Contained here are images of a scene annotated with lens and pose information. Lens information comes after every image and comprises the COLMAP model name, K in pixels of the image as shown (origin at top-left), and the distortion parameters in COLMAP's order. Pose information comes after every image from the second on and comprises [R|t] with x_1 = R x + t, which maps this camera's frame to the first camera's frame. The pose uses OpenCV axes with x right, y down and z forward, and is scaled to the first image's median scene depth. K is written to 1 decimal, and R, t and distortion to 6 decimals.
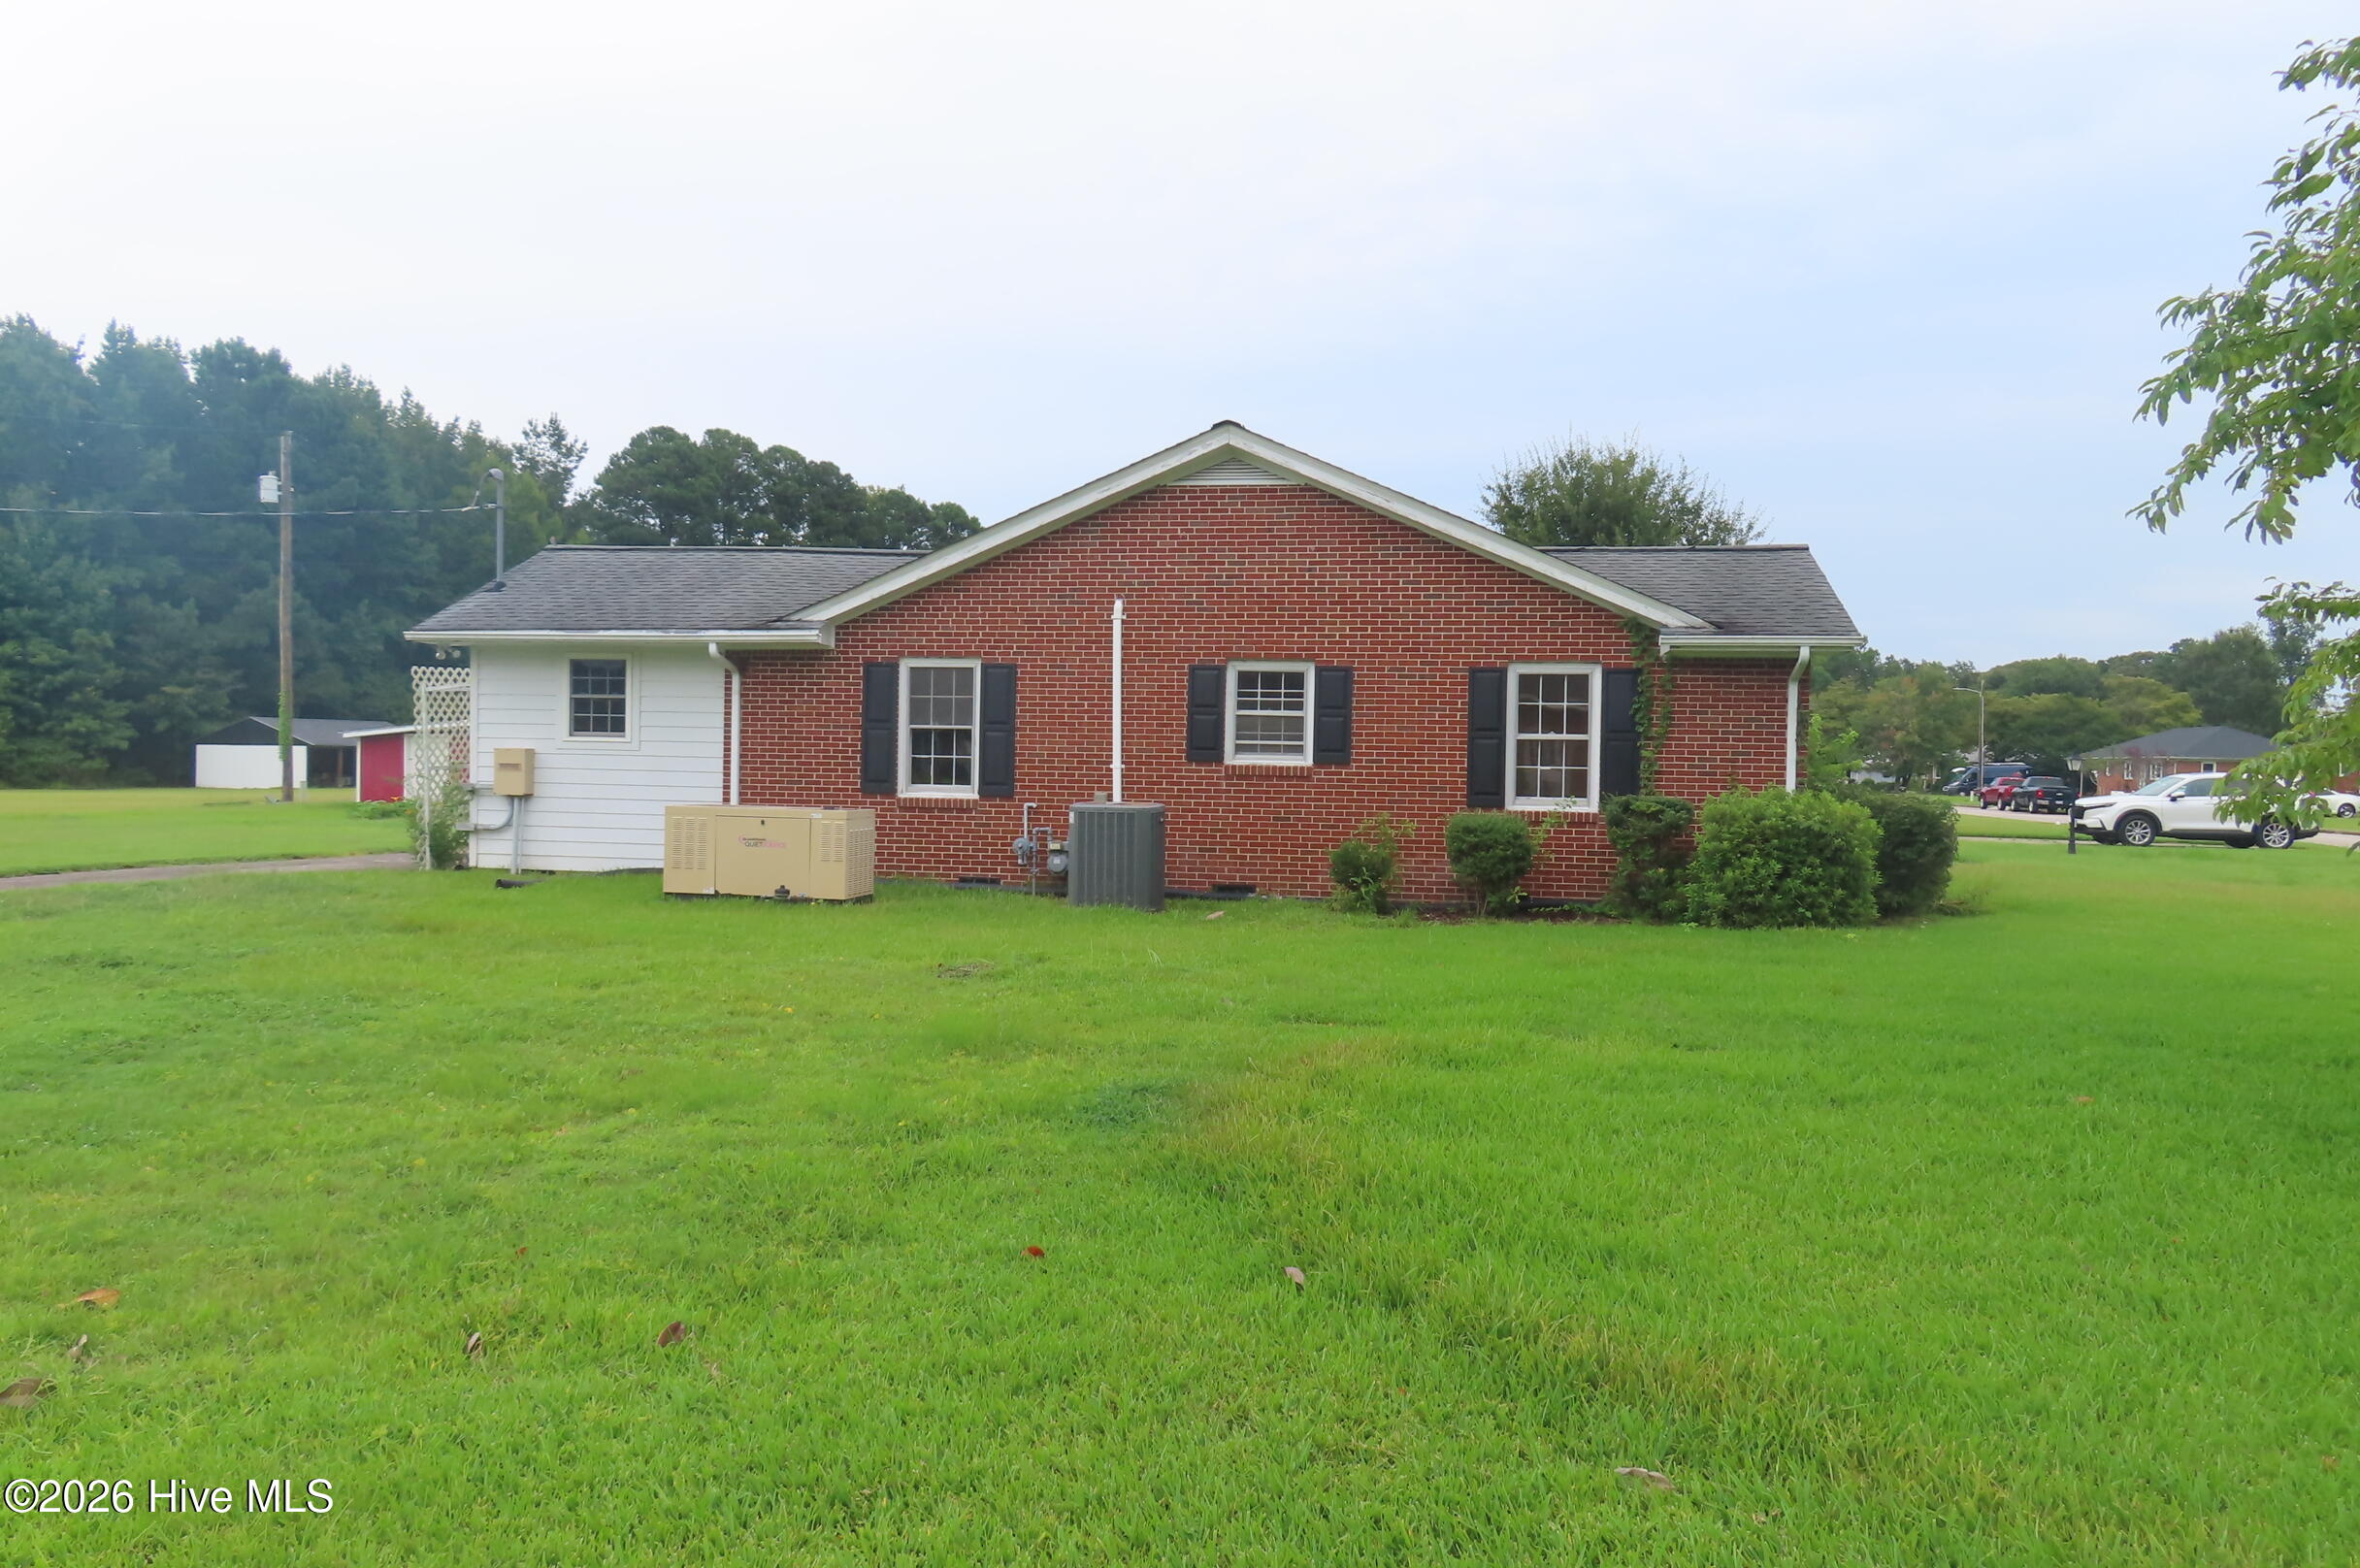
lens RADIAL K [[1684.7, 0, 1186.6], [0, 1684.7, 776.4], [0, 0, 1]] dist [-0.015709, 0.000219]
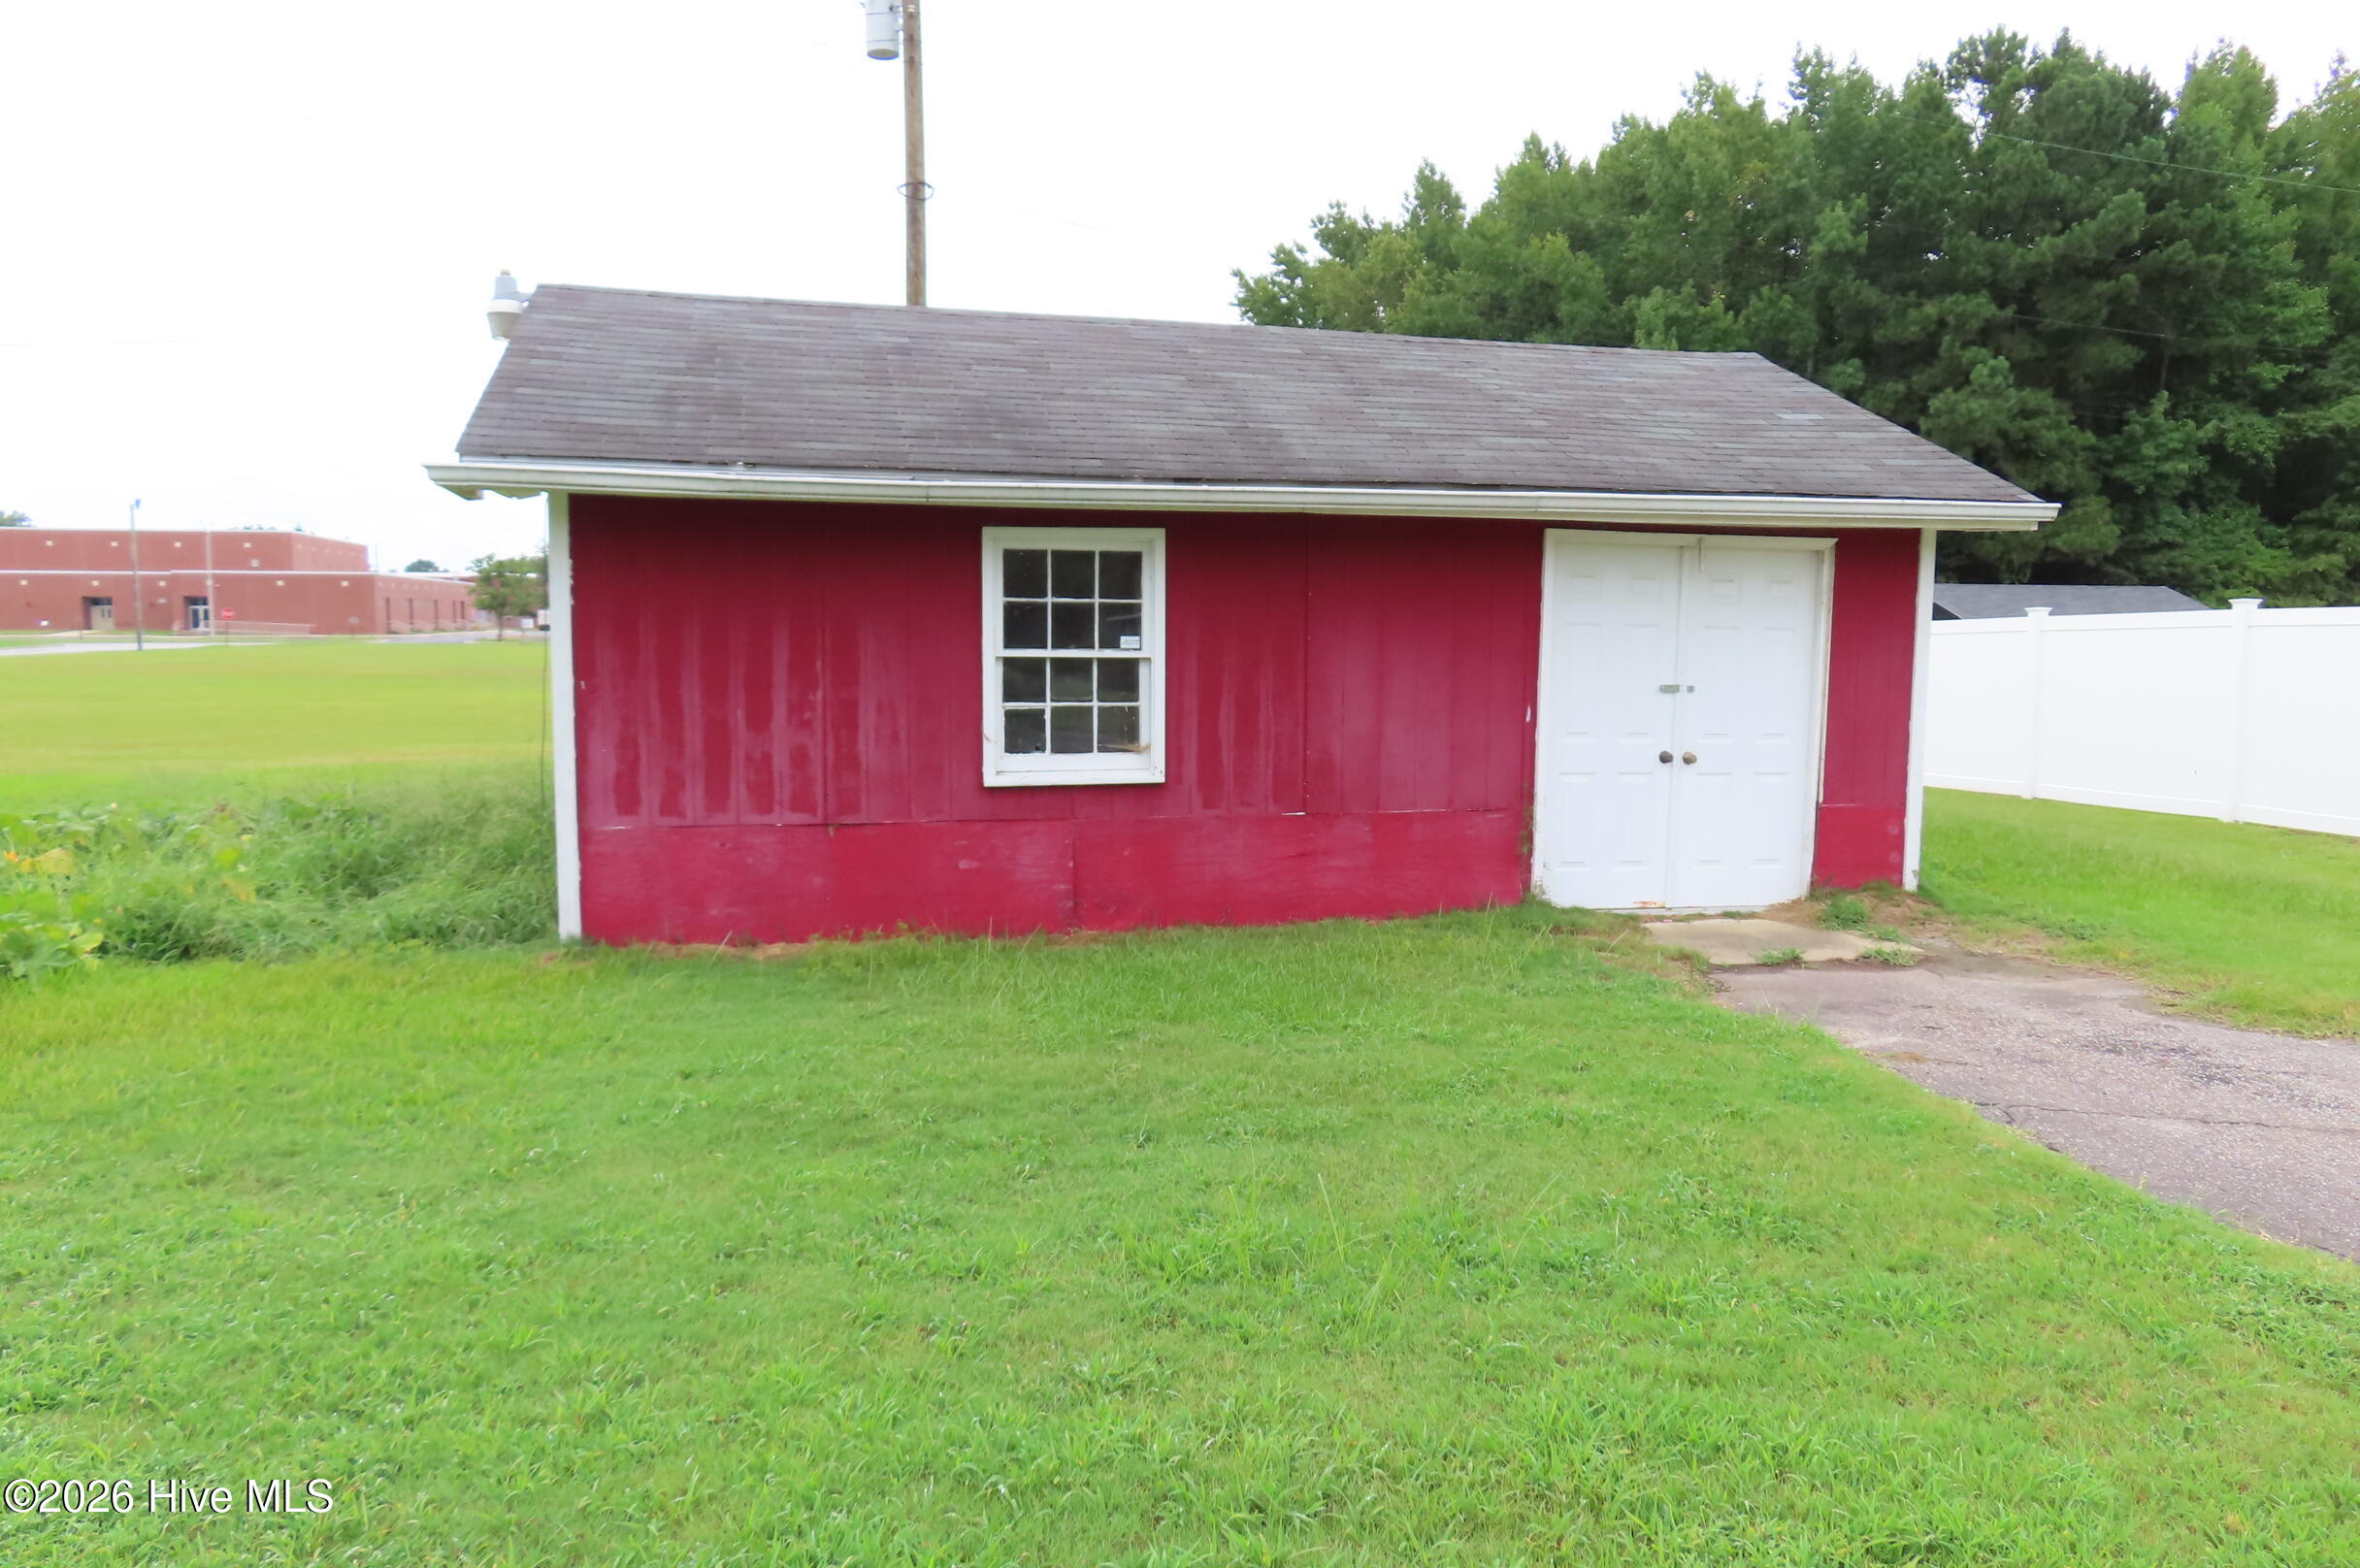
lens RADIAL K [[1684.7, 0, 1161.6], [0, 1684.7, 774.6], [0, 0, 1]] dist [-0.015709, 0.000219]
pose [[0.373267, 0.072355, -0.924898, -0.049579], [-0.011392, 0.997236, 0.073416, -0.005474], [0.927654, -0.016867, 0.373059, 0.489981]]
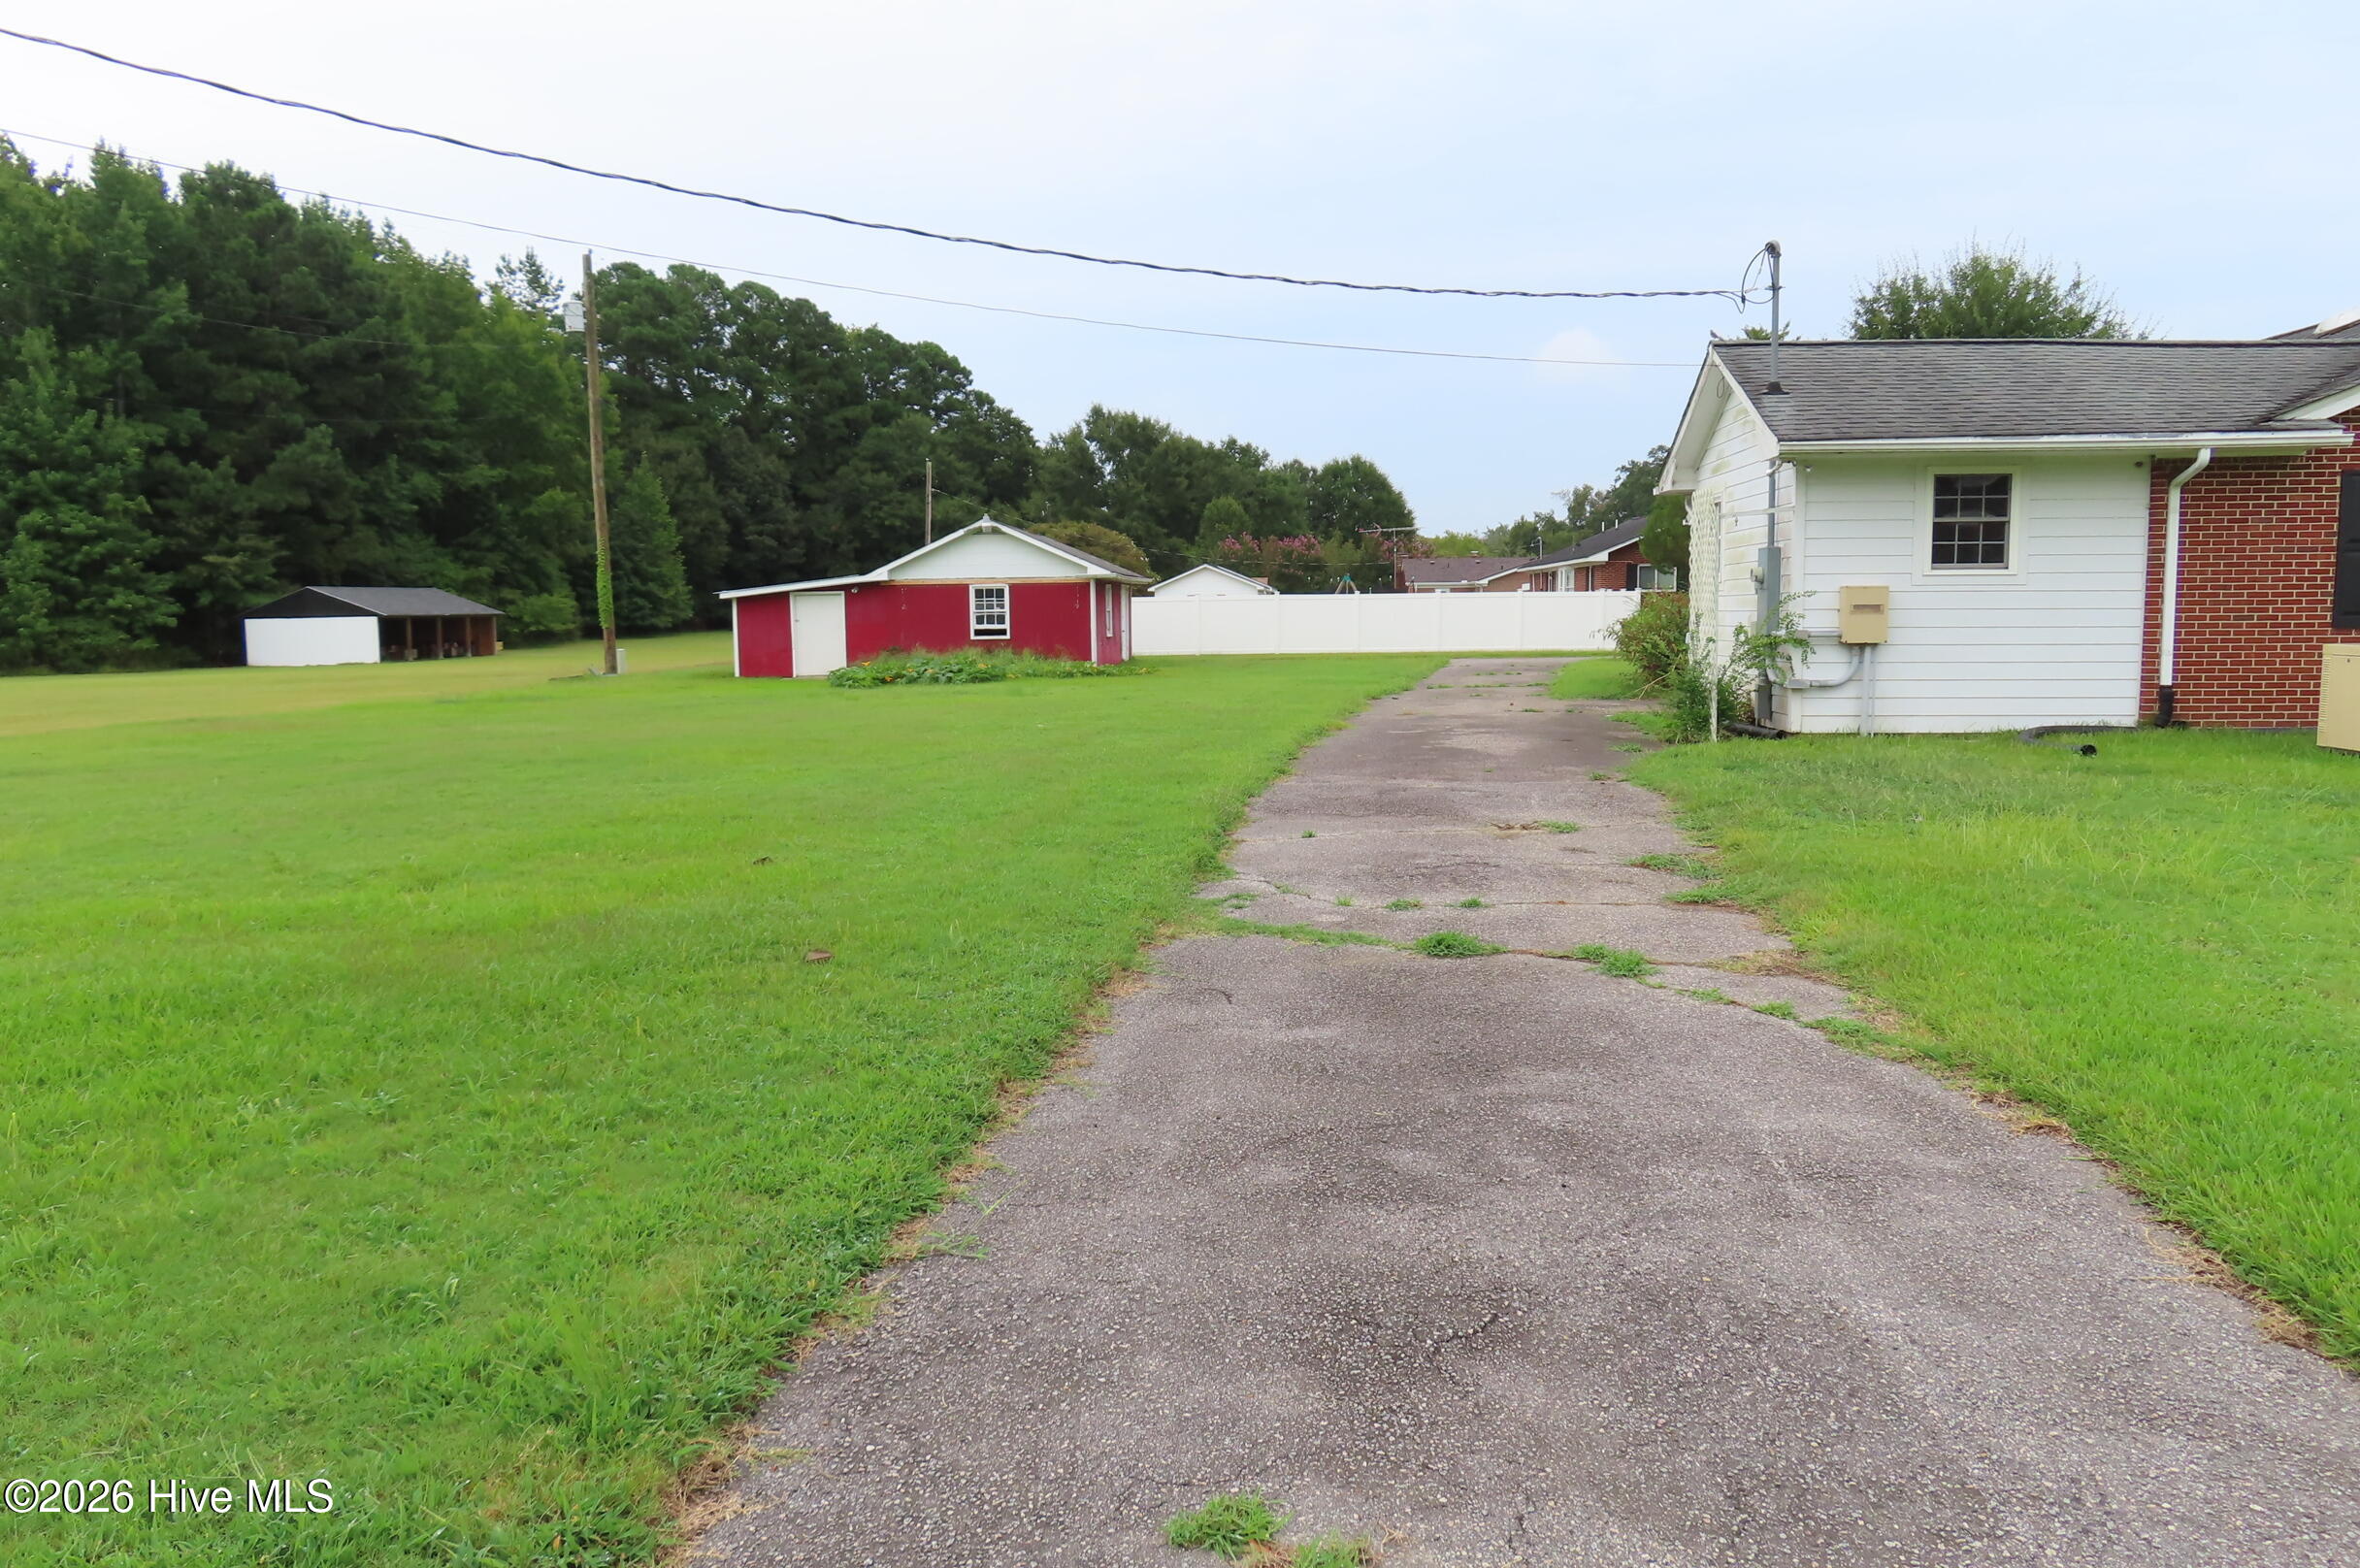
lens RADIAL K [[1684.7, 0, 1183.7], [0, 1684.7, 788.4], [0, 0, 1]] dist [-0.015709, 0.000219]
pose [[0.995478, -0.038409, 0.086881, -0.172496], [0.029785, 0.994695, 0.098463, -0.001948], [-0.090202, -0.095430, 0.991341, 0.044426]]
